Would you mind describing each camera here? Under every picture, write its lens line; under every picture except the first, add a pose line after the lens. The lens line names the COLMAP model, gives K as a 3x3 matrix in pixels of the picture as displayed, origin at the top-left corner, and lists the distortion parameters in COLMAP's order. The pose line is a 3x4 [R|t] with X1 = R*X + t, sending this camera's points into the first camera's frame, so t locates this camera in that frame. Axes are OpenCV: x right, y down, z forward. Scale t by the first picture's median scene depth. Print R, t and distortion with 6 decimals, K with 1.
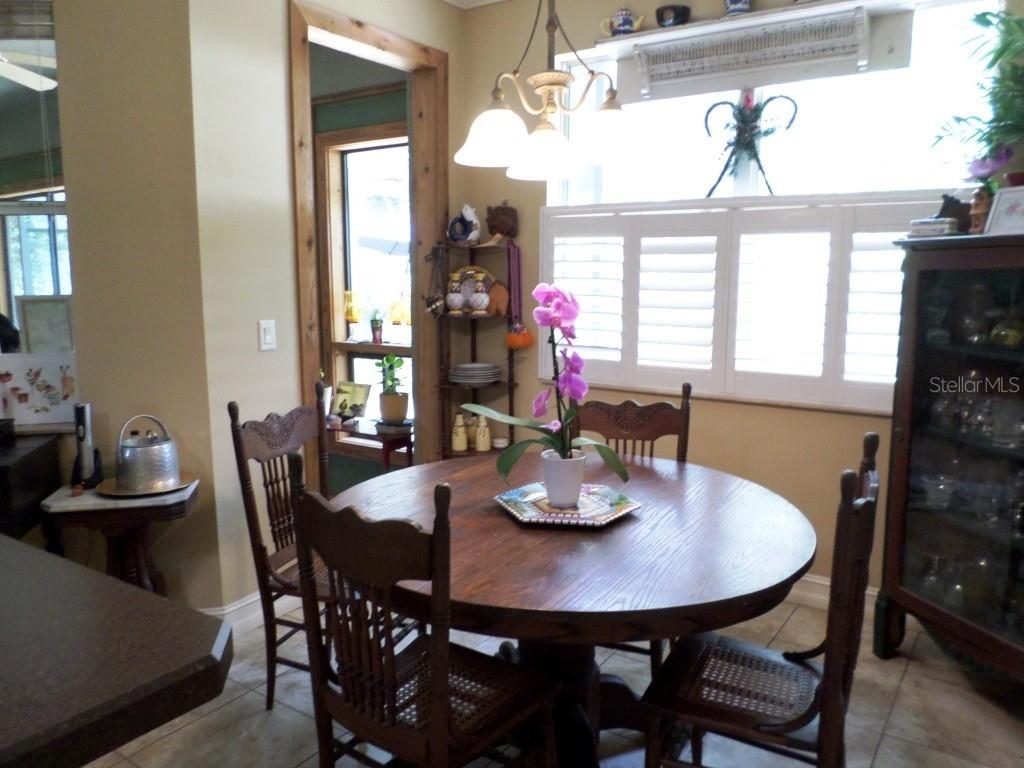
lens RADIAL K [[790.7, 0, 514.8], [0, 790.7, 381.9], [0, 0, 1]] dist [-0.009982, -0.018322]
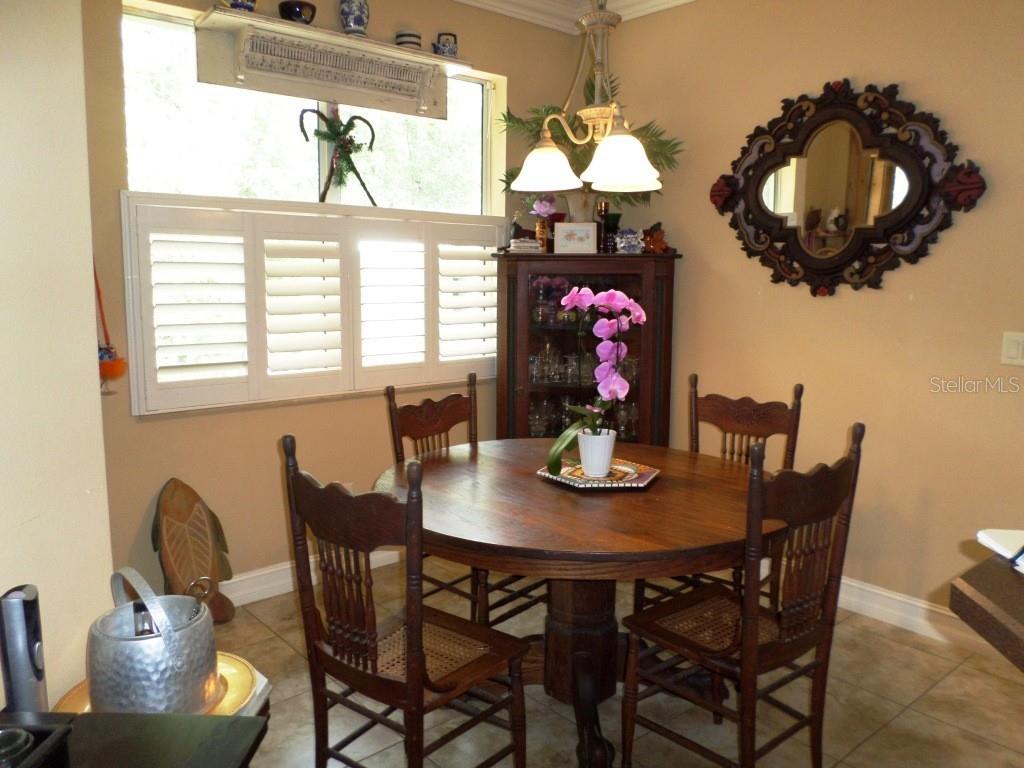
lens RADIAL K [[790.7, 0, 514.8], [0, 790.7, 387.5], [0, 0, 1]] dist [-0.009982, -0.018322]
pose [[0.265819, -0.133423, 0.954745, -0.729180], [0.124812, 0.986804, 0.103153, -0.075418], [-0.955909, 0.091744, 0.278964, 0.523193]]
